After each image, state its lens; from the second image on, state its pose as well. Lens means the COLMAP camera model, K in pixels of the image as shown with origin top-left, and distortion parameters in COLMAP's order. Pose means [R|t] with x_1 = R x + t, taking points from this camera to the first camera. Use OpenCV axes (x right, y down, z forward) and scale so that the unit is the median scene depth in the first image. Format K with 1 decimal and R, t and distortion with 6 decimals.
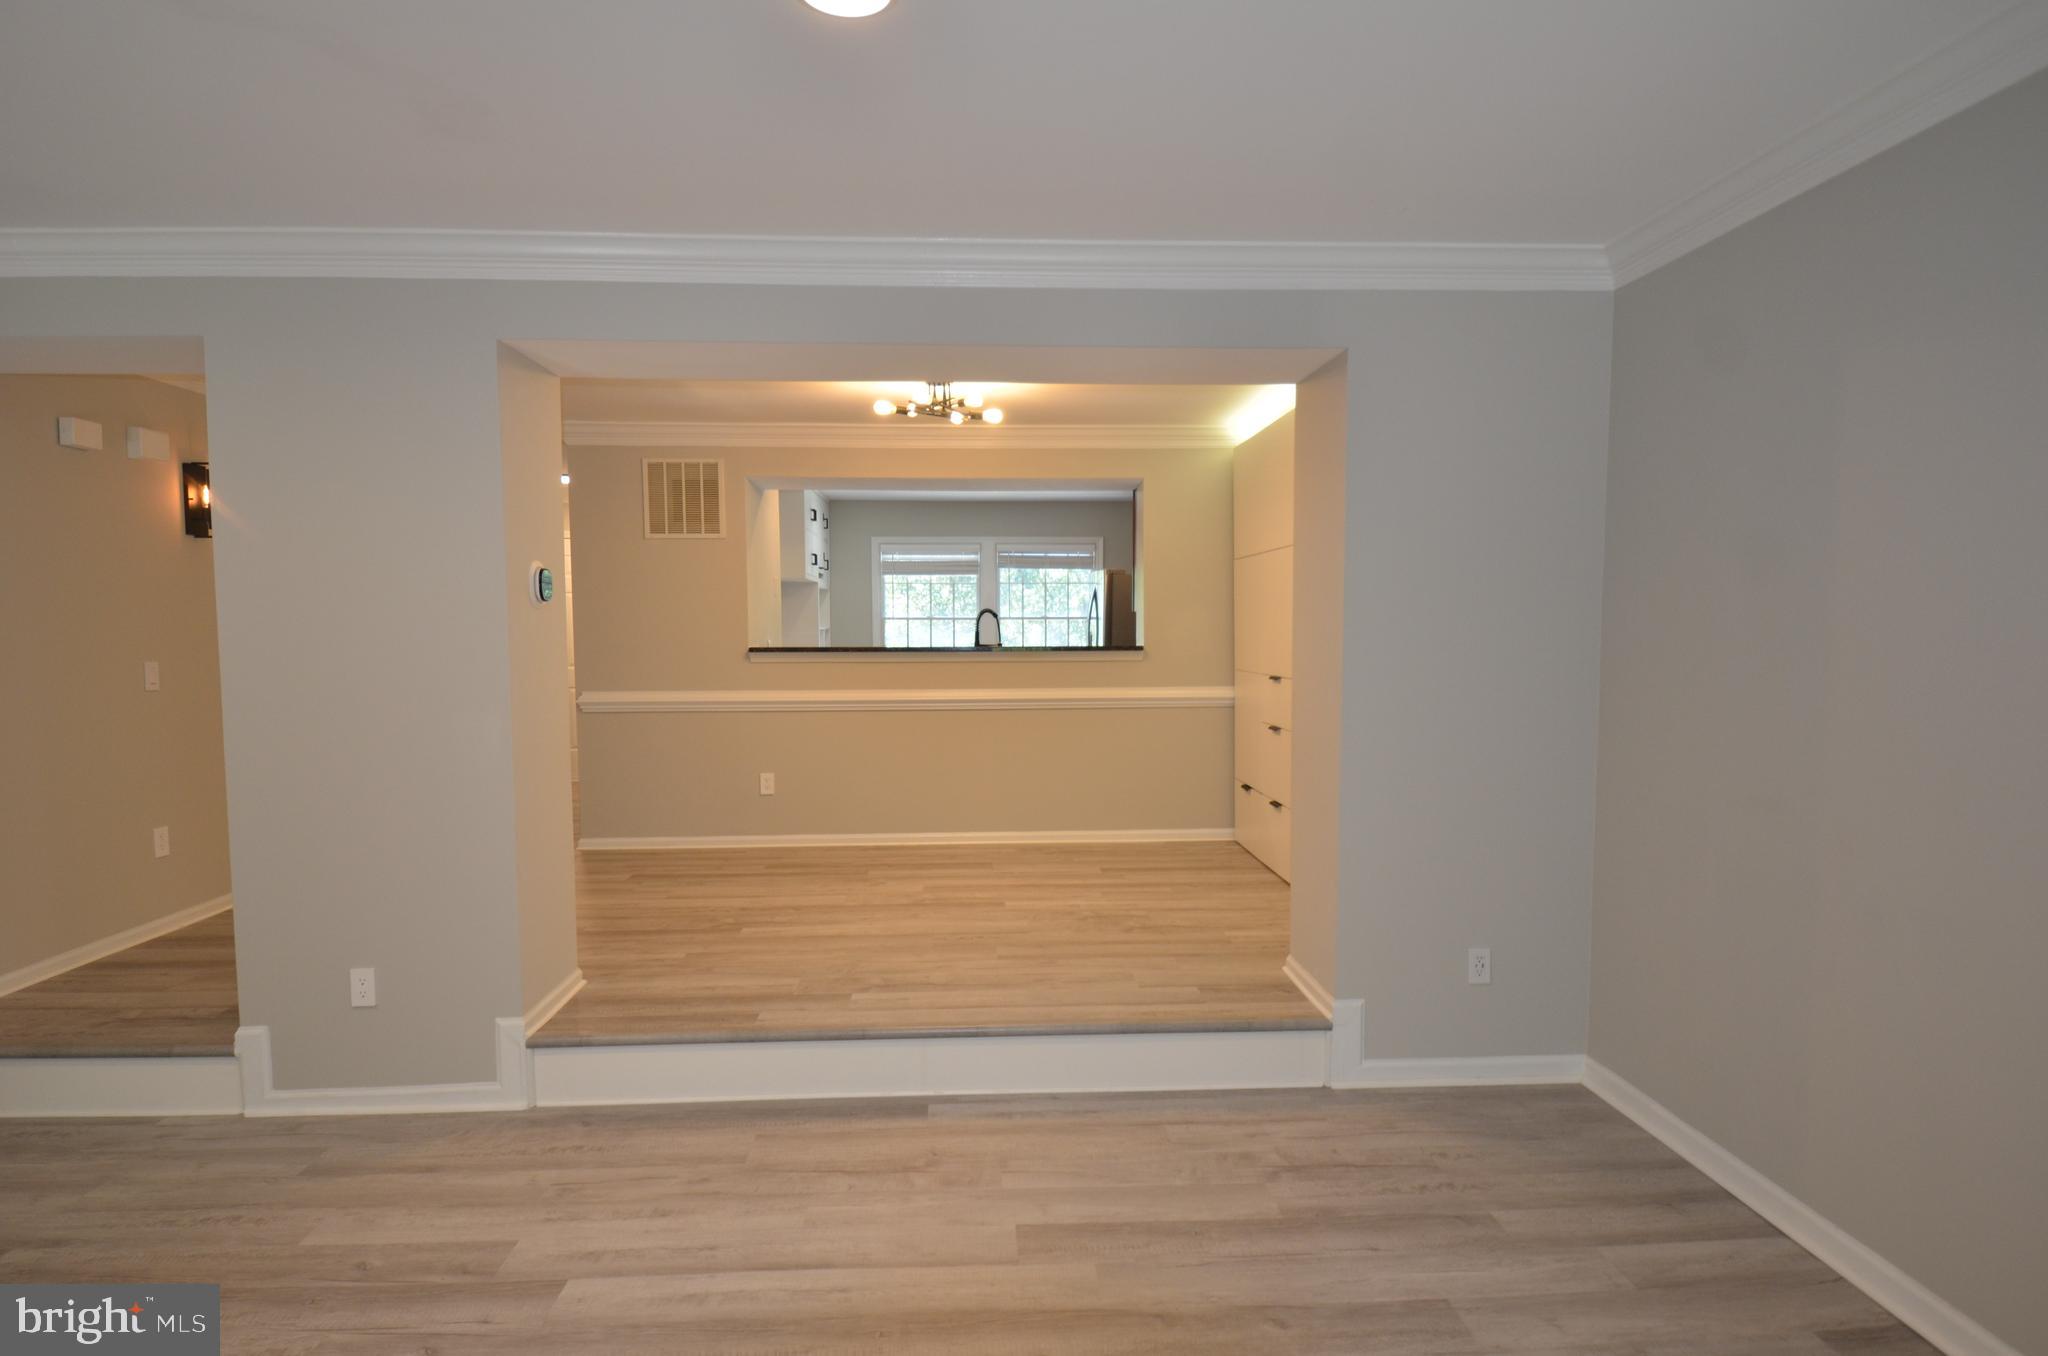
lens RADIAL K [[1114.7, 0, 1025.1], [0, 1114.7, 684.8], [0, 0, 1]] dist [0.017228, -0.024401]
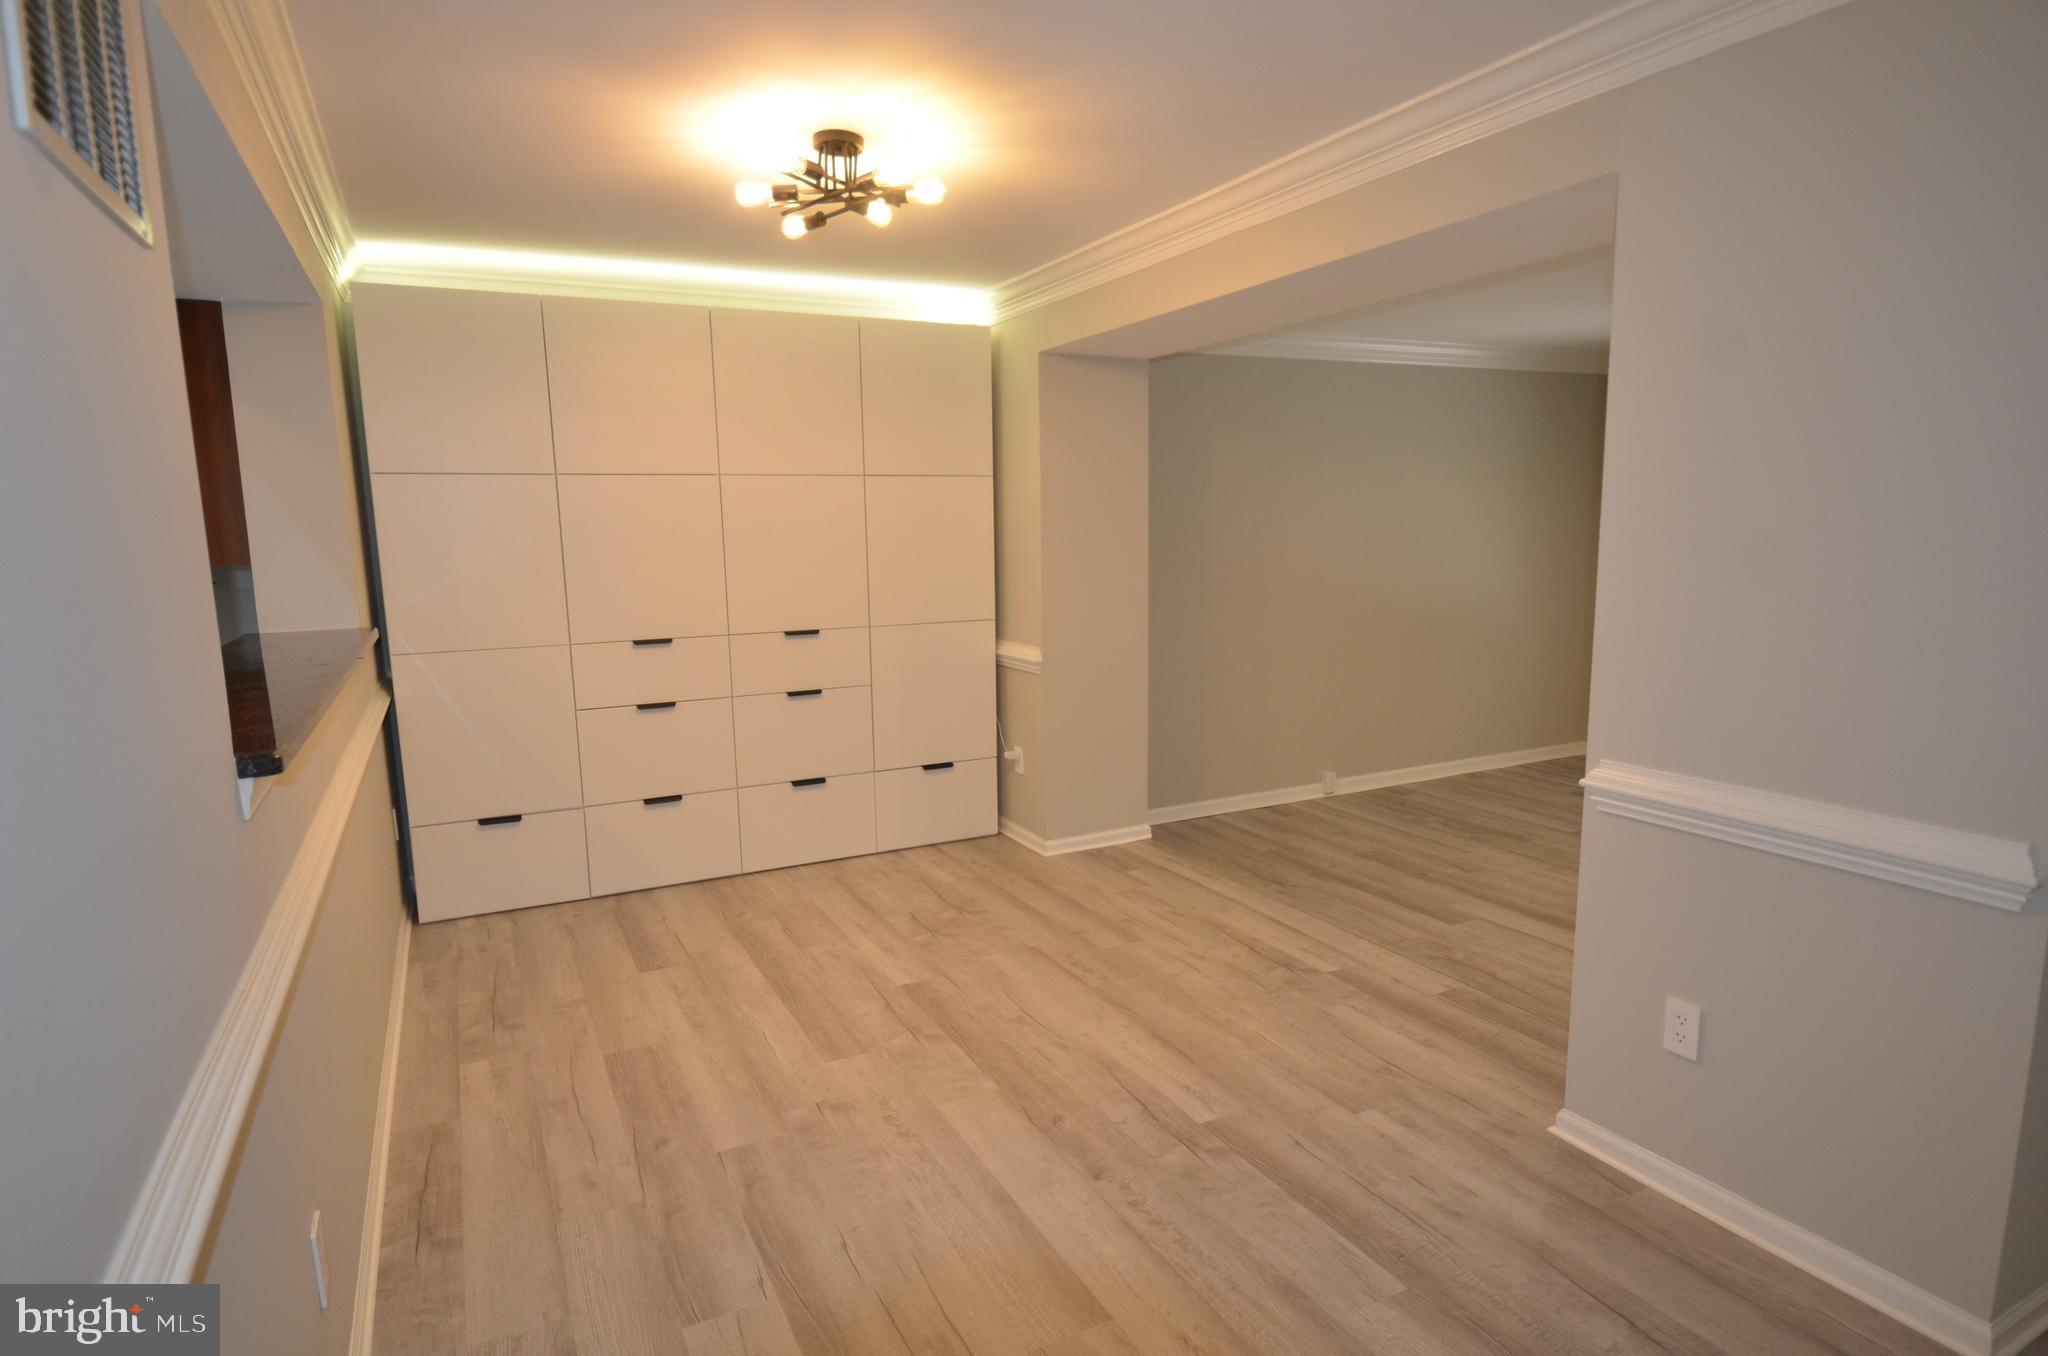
lens RADIAL K [[1114.7, 0, 1020.5], [0, 1114.7, 679.1], [0, 0, 1]] dist [0.017228, -0.024401]
pose [[-0.399352, -0.117850, 0.909192, -0.858724], [0.068209, 0.985136, 0.157654, -0.123997], [-0.914257, 0.124975, -0.385377, 1.546867]]
